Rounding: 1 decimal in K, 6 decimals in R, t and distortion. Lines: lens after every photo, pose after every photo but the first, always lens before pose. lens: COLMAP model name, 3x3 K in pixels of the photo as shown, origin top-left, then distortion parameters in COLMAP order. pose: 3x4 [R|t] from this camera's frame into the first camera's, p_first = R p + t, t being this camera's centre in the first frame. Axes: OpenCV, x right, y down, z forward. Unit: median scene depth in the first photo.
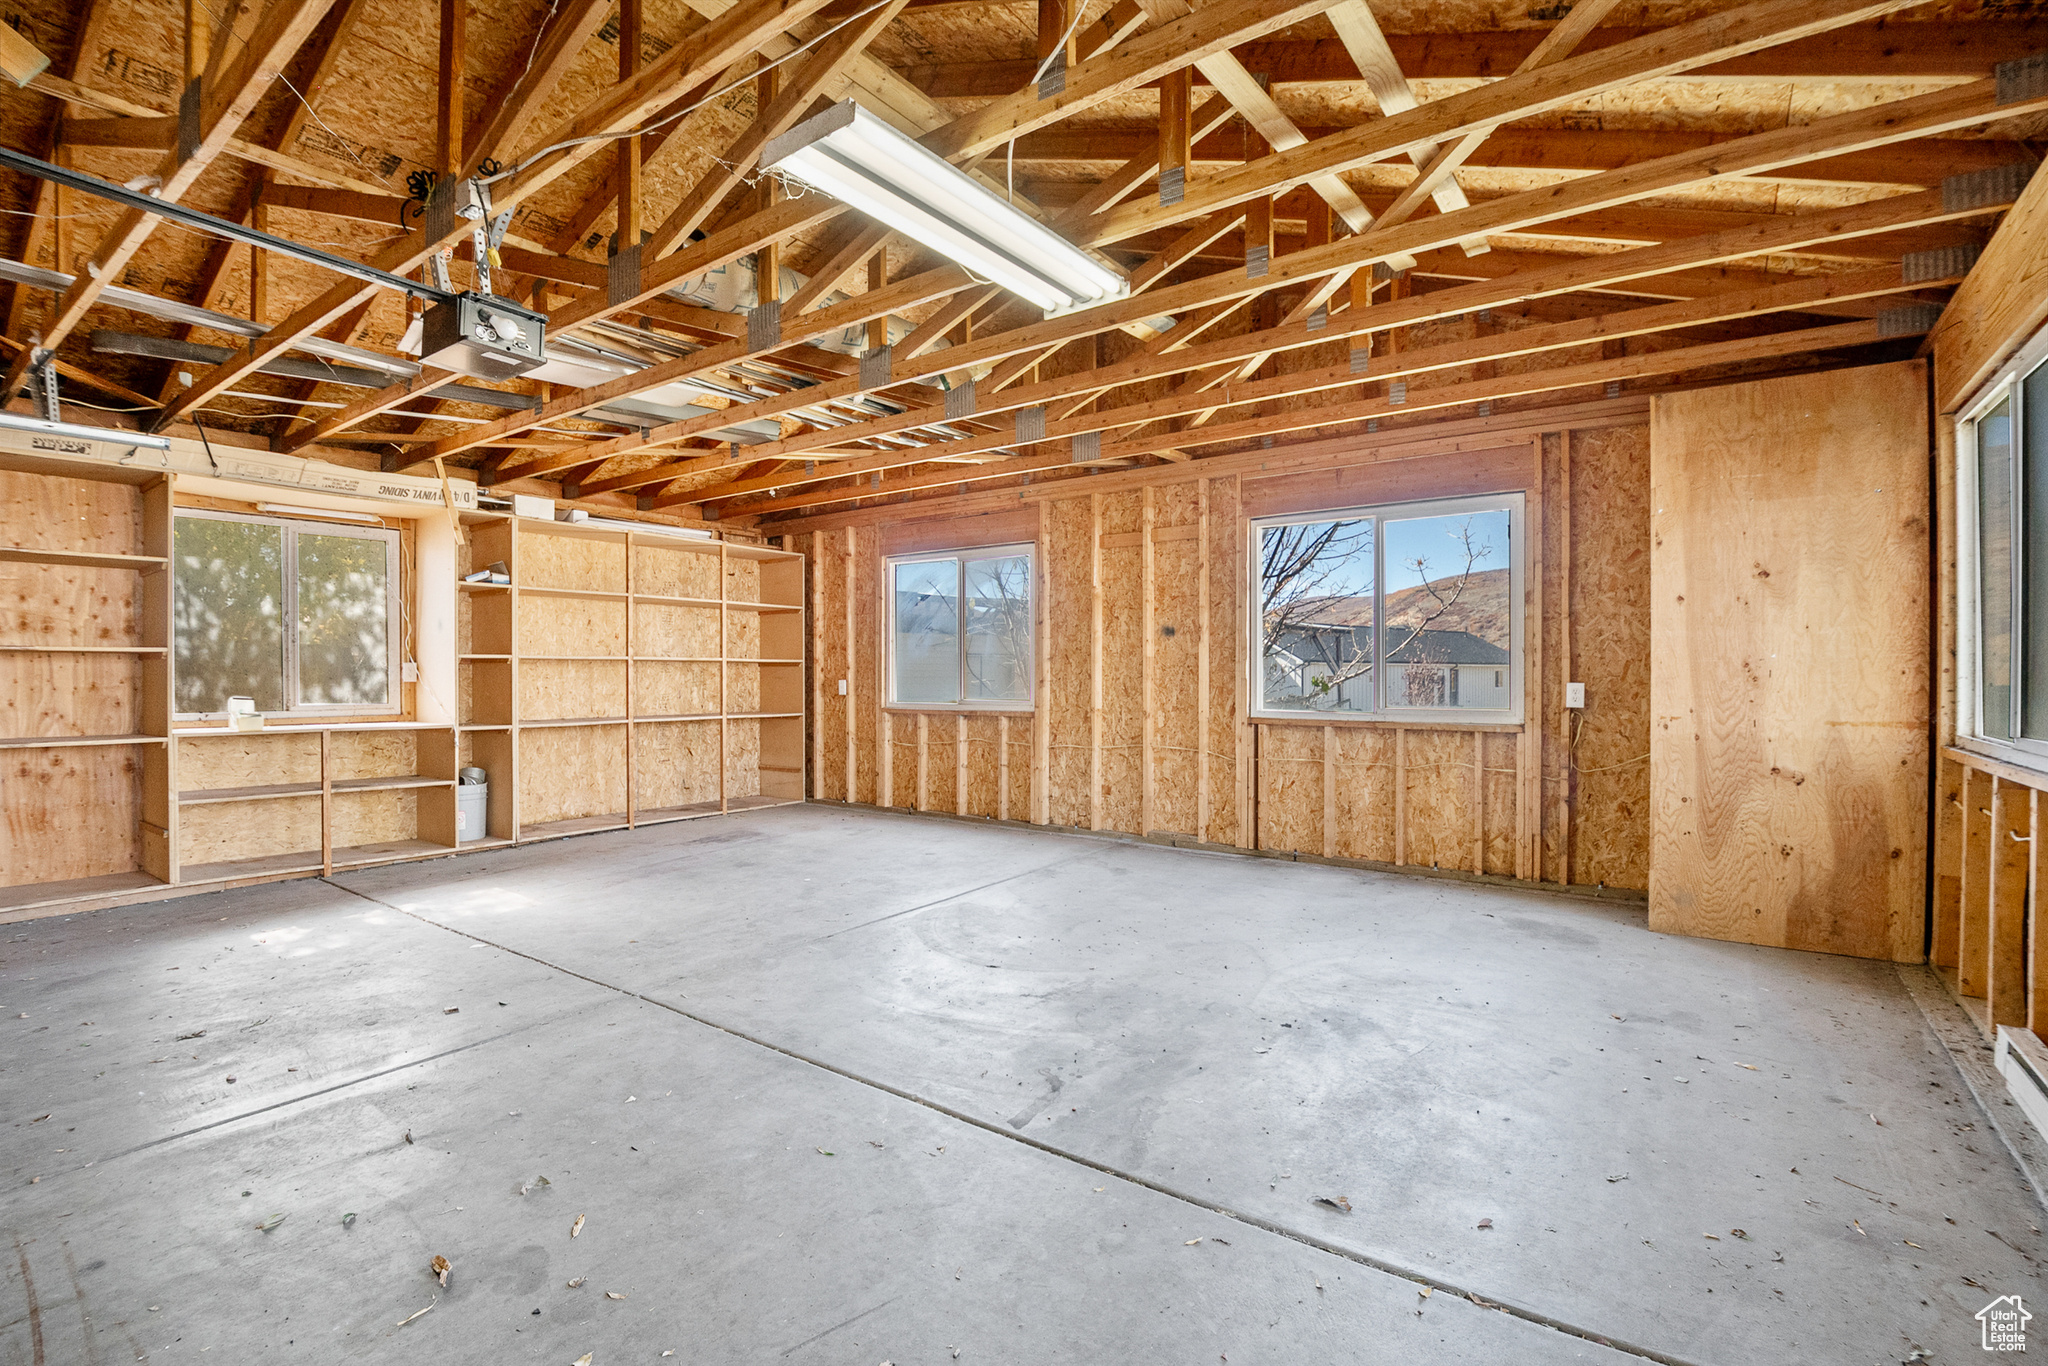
lens RADIAL K [[919.1, 0, 1030.1], [0, 919.1, 679.0], [0, 0, 1]] dist [-0.015715, -0.008760]
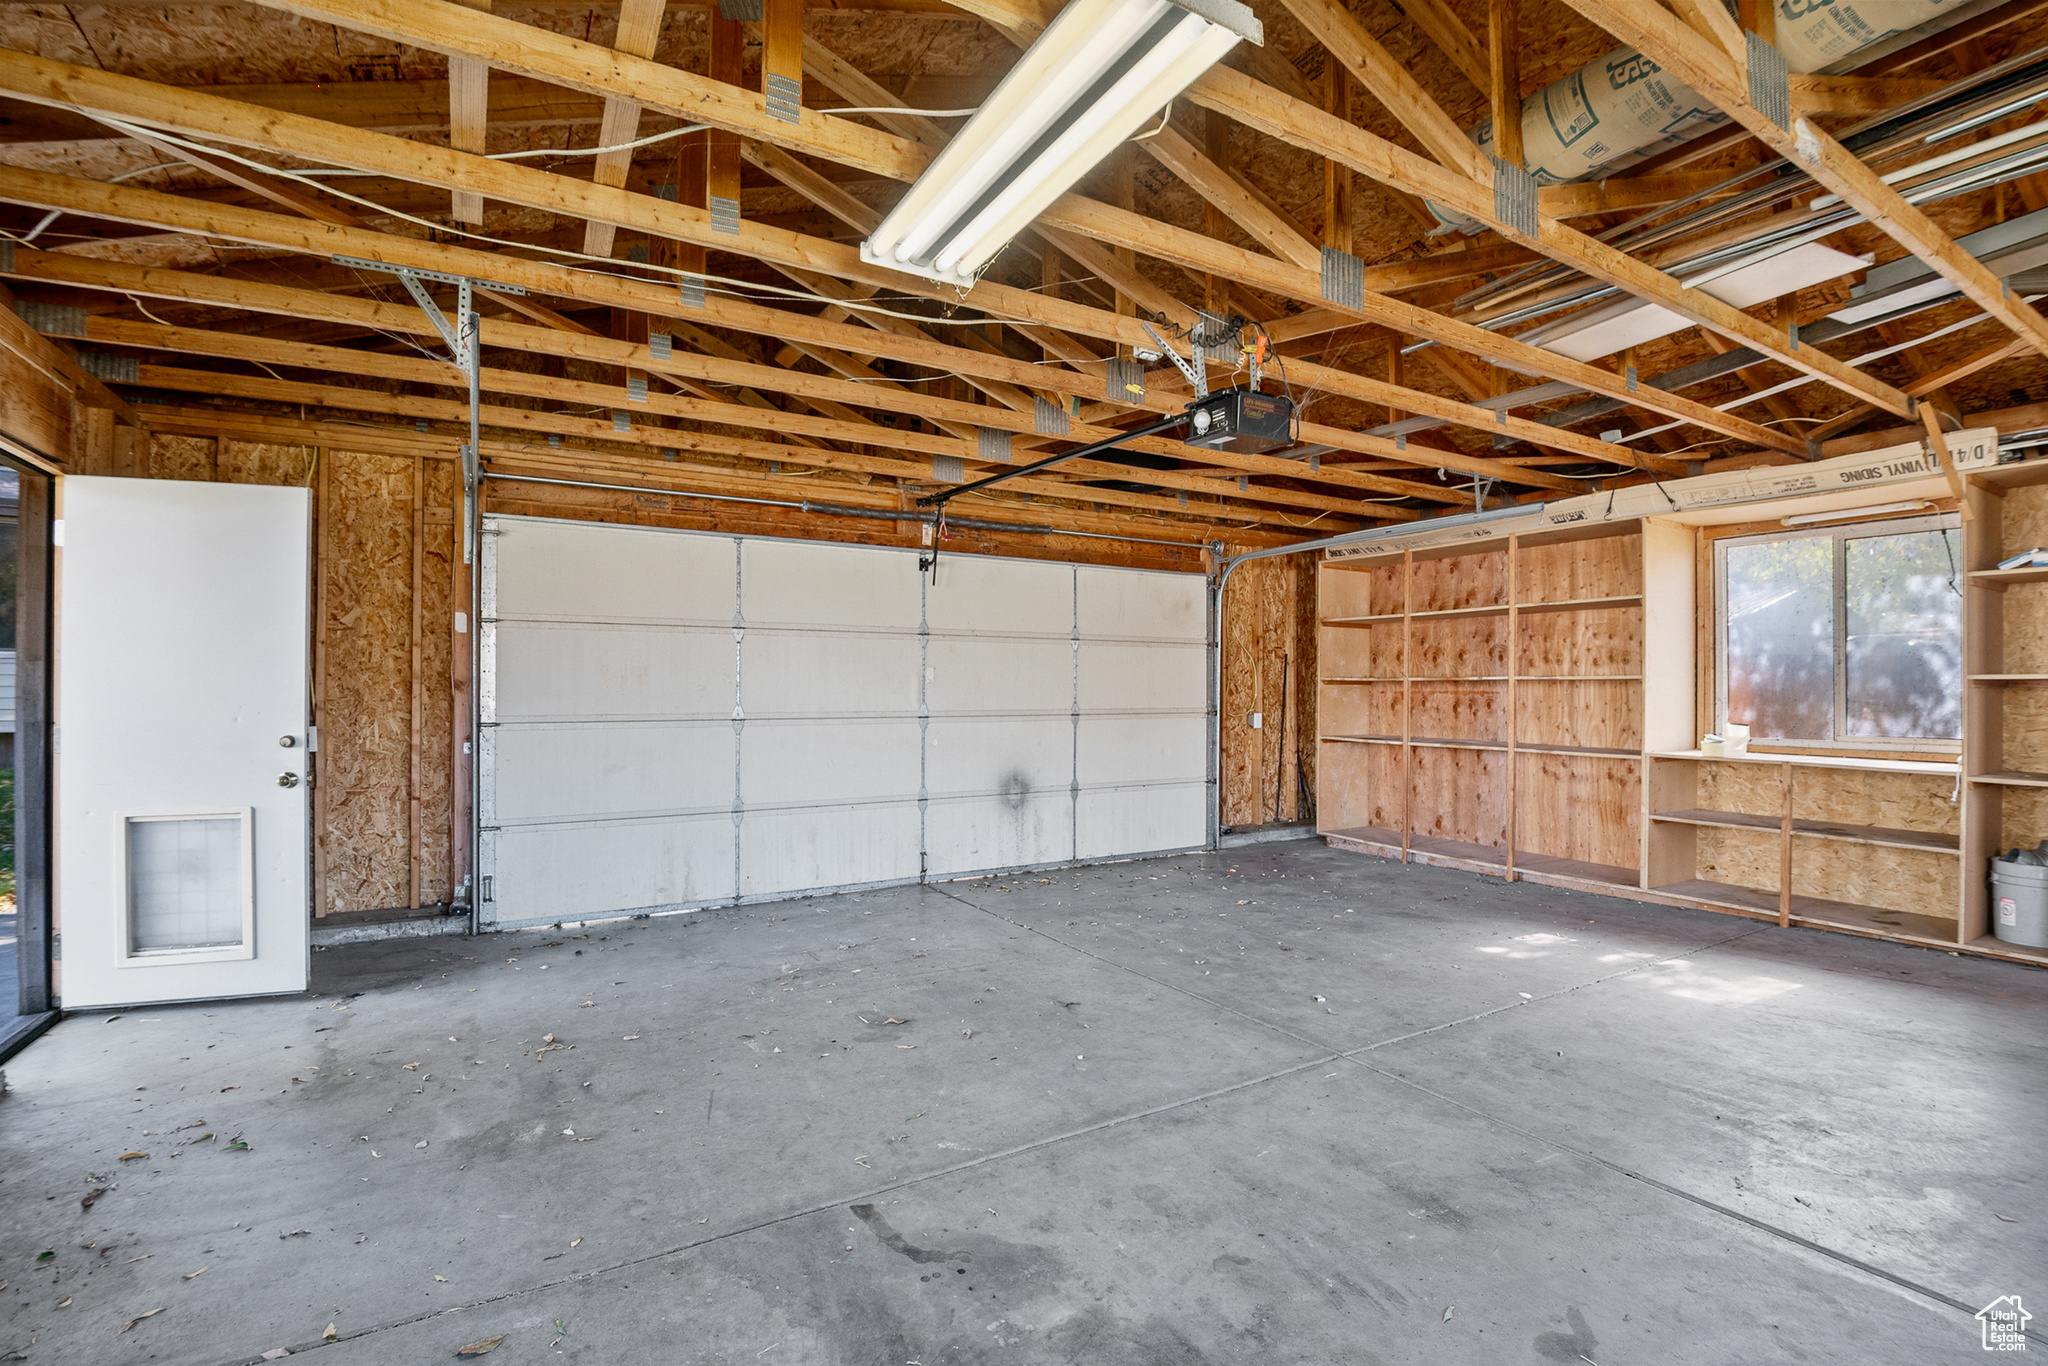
lens RADIAL K [[919.1, 0, 1030.1], [0, 919.1, 679.0], [0, 0, 1]] dist [-0.015715, -0.008760]
pose [[-0.374761, -0.007234, -0.927093, 0.384010], [-0.013167, 0.999910, -0.002480, -0.018148], [0.927028, 0.011277, -0.374822, 0.749197]]
